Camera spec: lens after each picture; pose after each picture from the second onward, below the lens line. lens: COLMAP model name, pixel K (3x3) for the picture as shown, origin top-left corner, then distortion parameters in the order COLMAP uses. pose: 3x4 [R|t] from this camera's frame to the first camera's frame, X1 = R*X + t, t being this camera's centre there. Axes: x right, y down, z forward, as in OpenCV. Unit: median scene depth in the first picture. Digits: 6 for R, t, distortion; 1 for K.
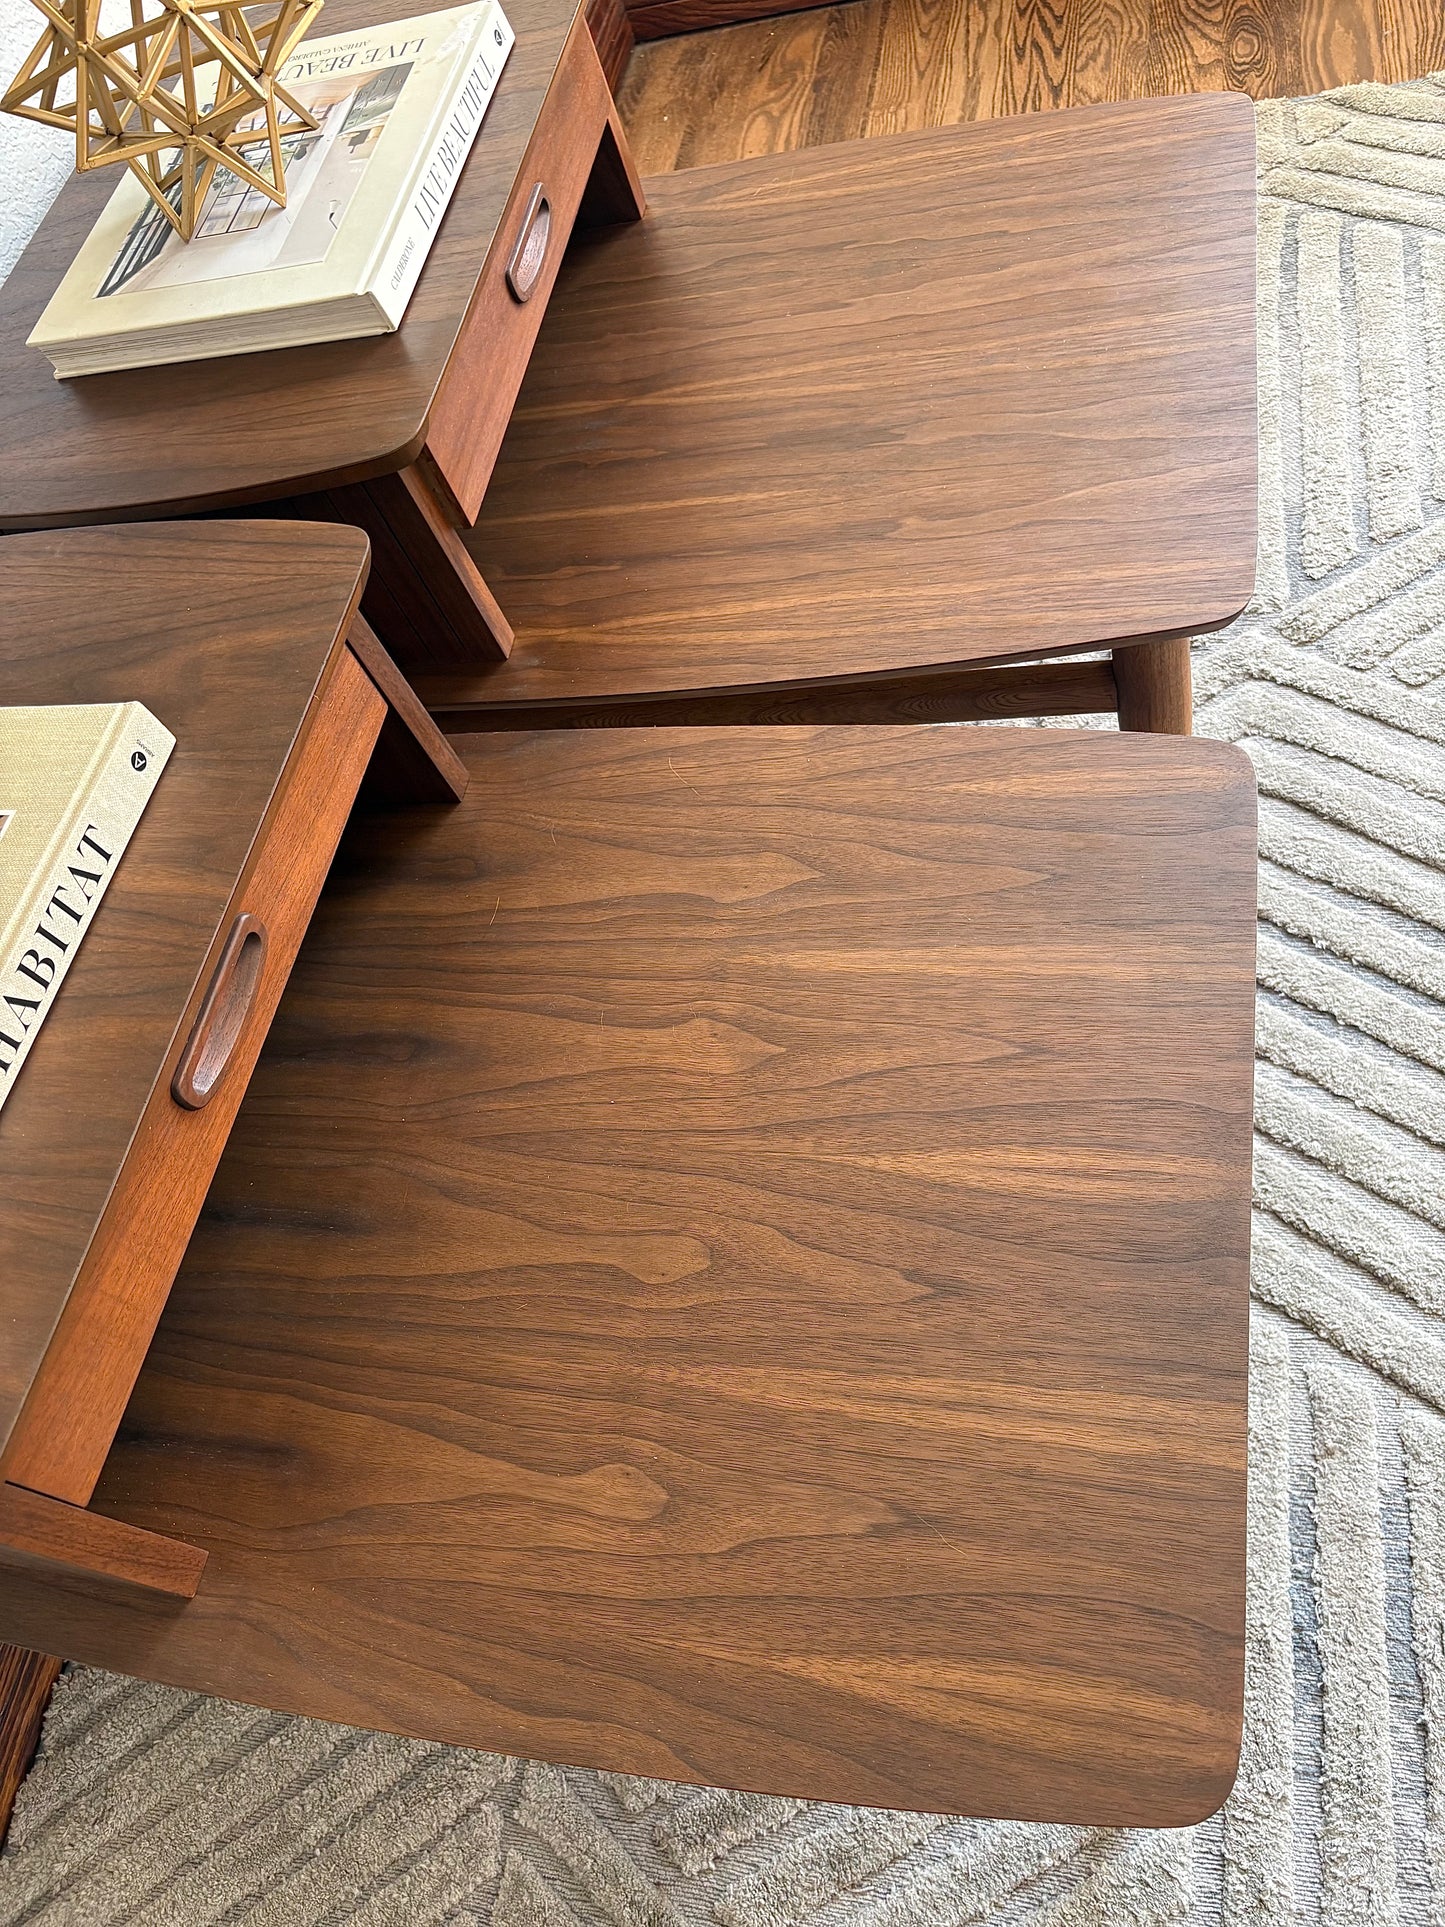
lens RADIAL K [[1433.7, 0, 731.8], [0, 1433.7, 971.6], [0, 0, 1]] dist [0.029040, -0.040835]
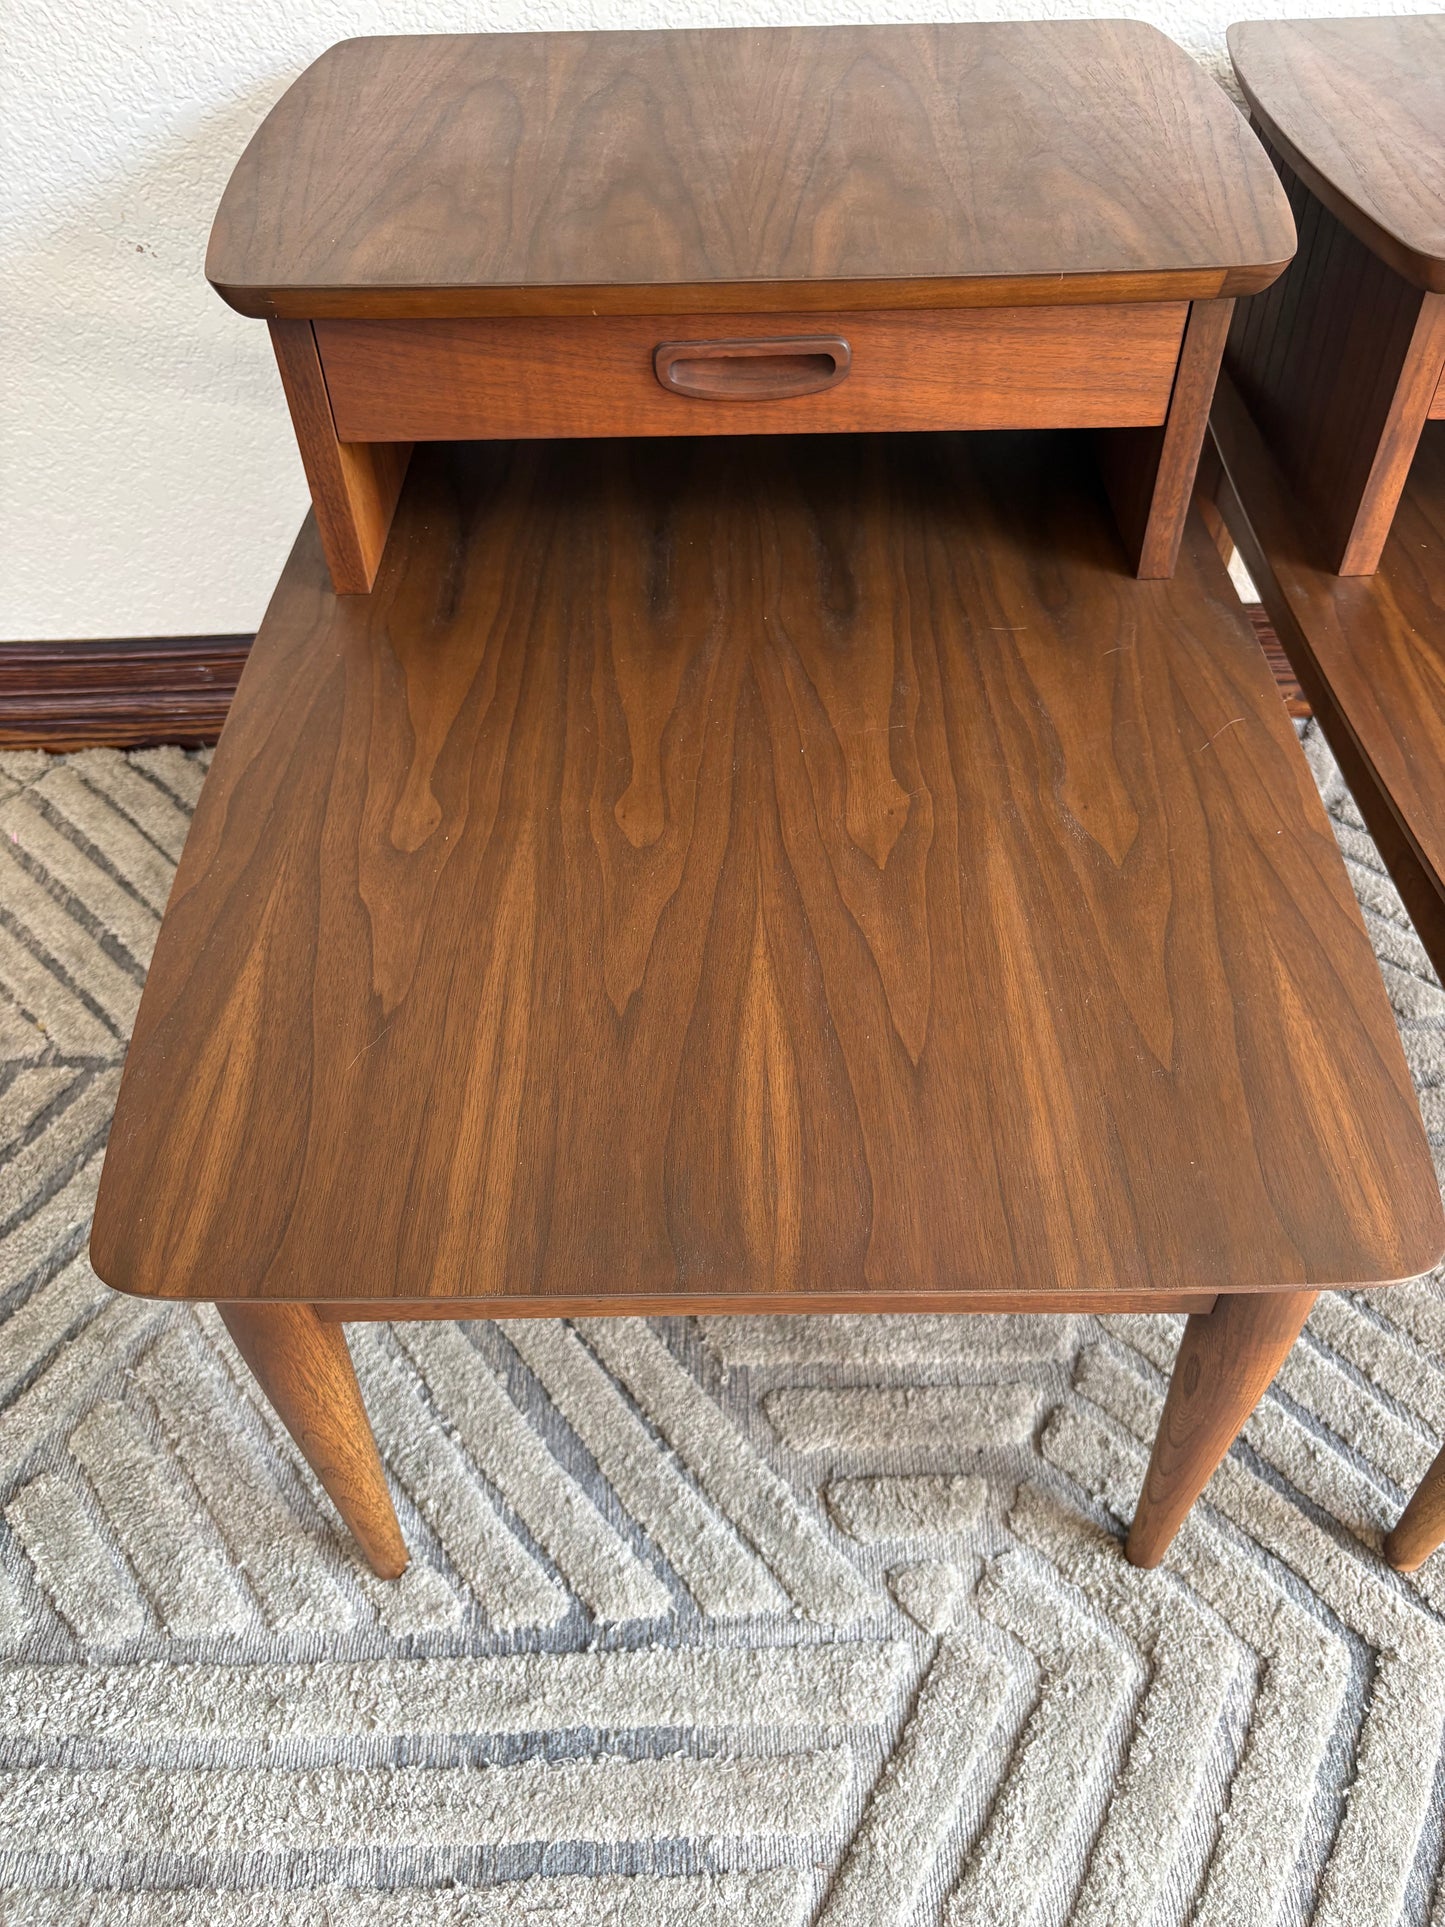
lens RADIAL K [[1433.7, 0, 731.8], [0, 1433.7, 971.6], [0, 0, 1]] dist [0.029040, -0.040835]
pose [[0.194238, 0.876272, -0.440929, 0.384296], [-0.852608, 0.373094, 0.365870, -0.138176], [0.485109, 0.304873, 0.819586, 0.182258]]
